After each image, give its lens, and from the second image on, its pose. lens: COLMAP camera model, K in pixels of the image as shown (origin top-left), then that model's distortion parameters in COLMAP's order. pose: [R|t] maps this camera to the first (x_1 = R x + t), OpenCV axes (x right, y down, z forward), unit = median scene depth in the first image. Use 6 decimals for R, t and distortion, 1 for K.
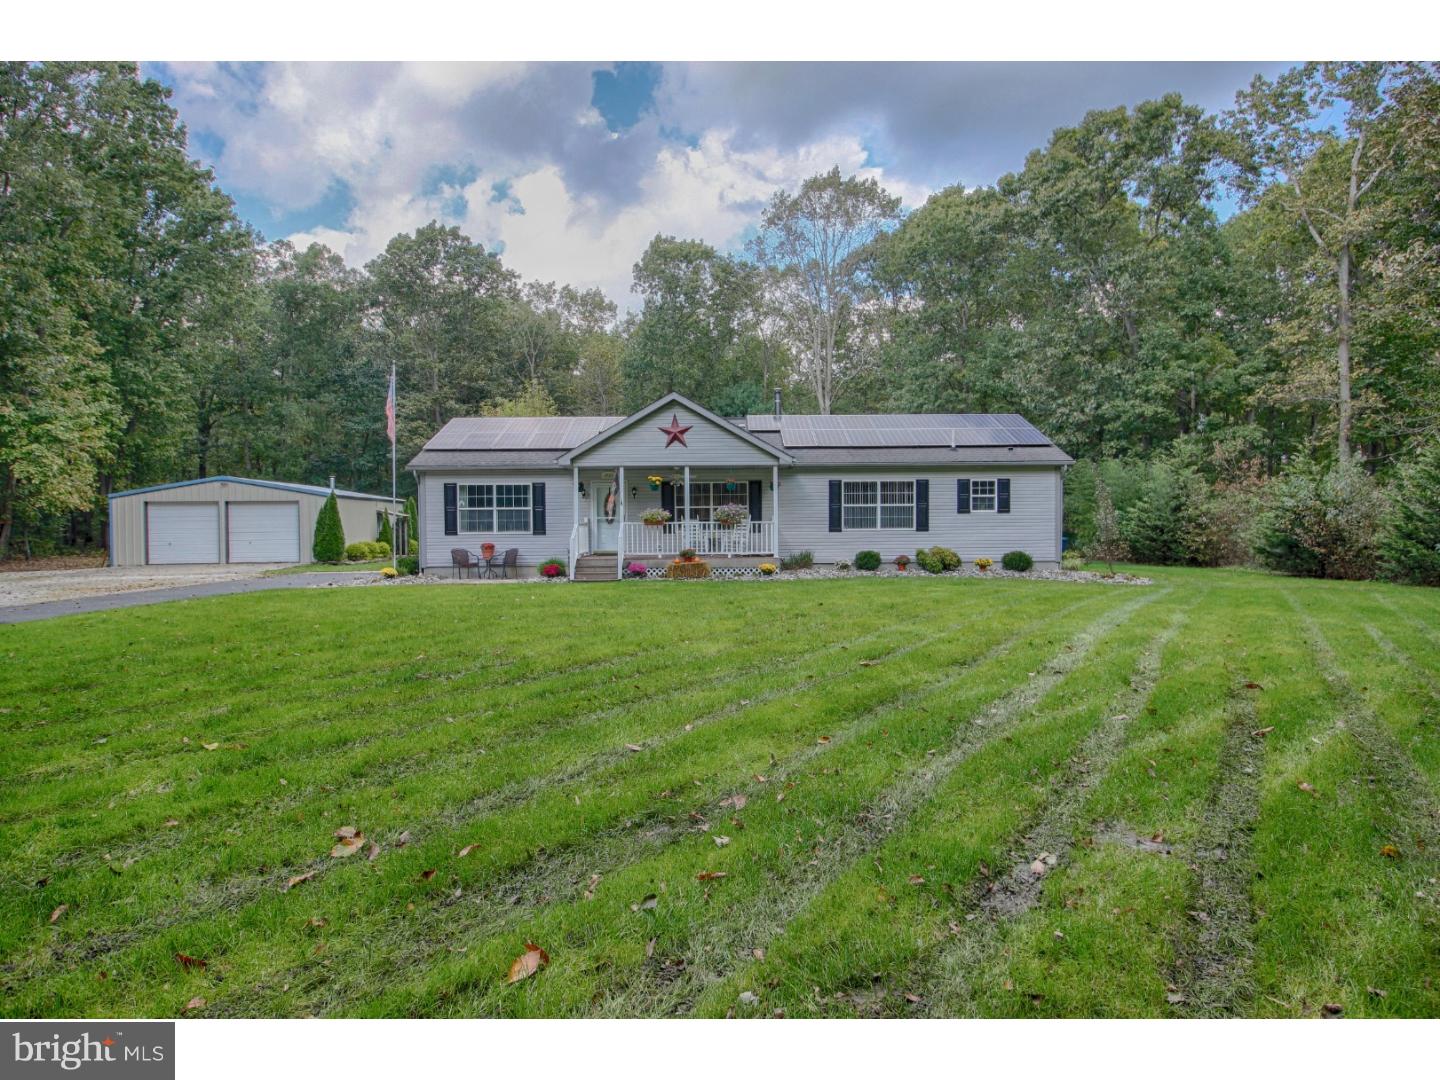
lens RADIAL K [[854.0, 0, 720.0], [0, 854.0, 540.0], [0, 0, 1]] dist [0.000016, -0.000727]
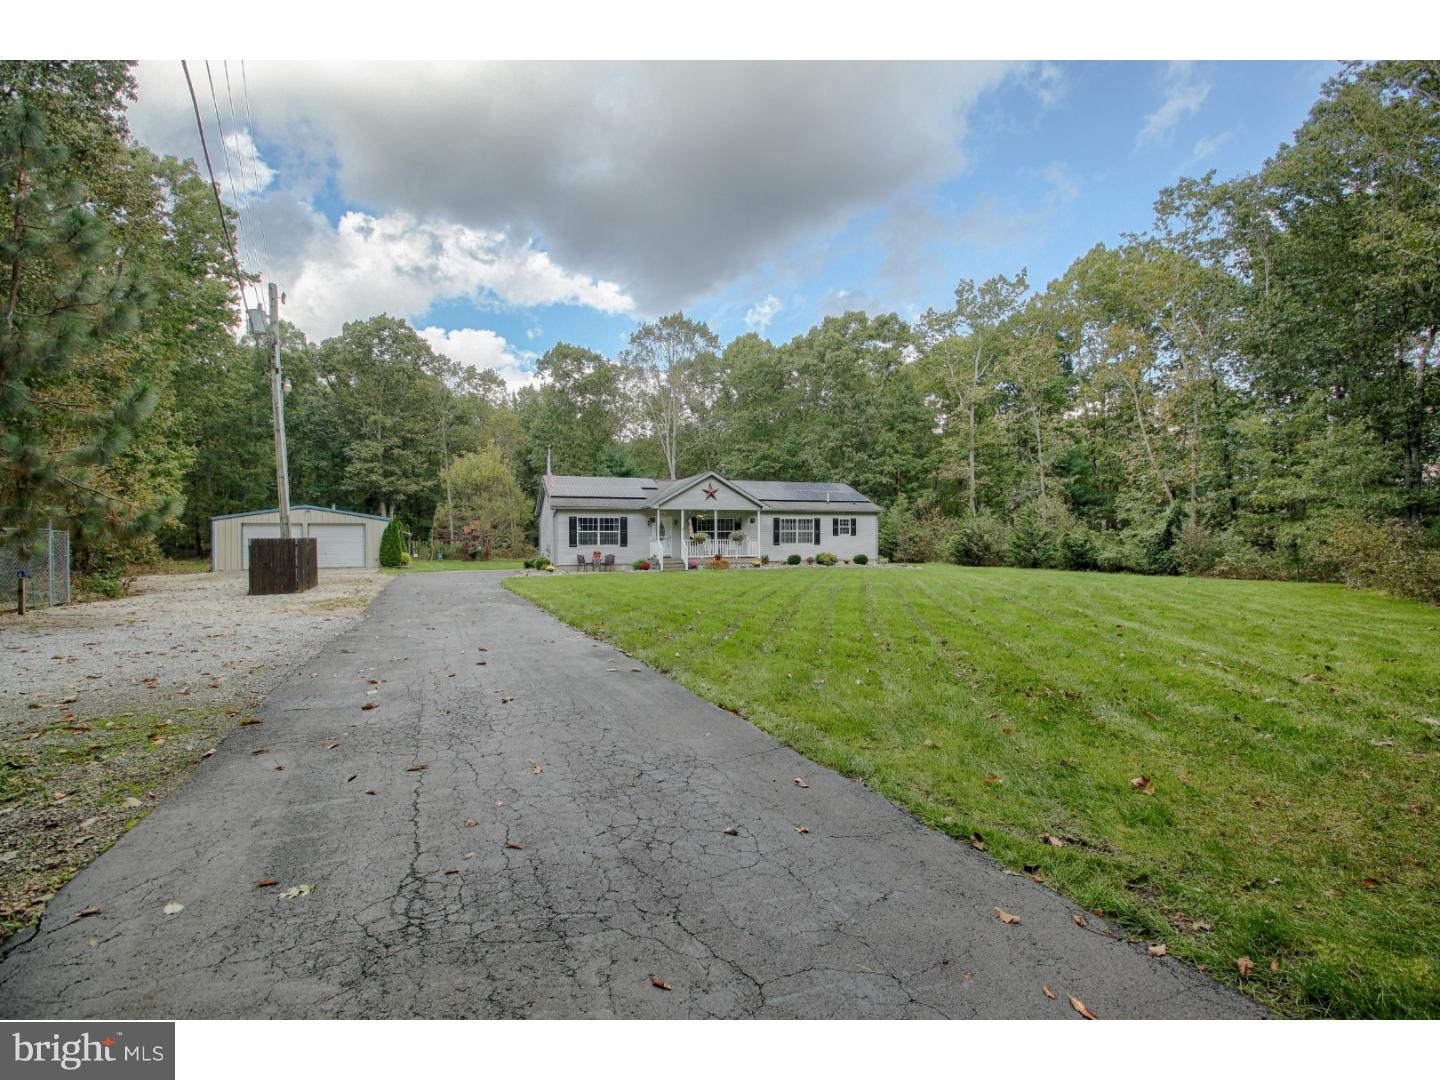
lens RADIAL K [[650.4, 0, 720.0], [0, 650.4, 540.0], [0, 0, 1]] dist [0.000516, 0.000029]
pose [[0.942945, 0.002604, 0.332938, -0.470183], [0.004121, 0.999802, -0.019491, 0.007301], [-0.332923, 0.019751, 0.942747, -0.331492]]
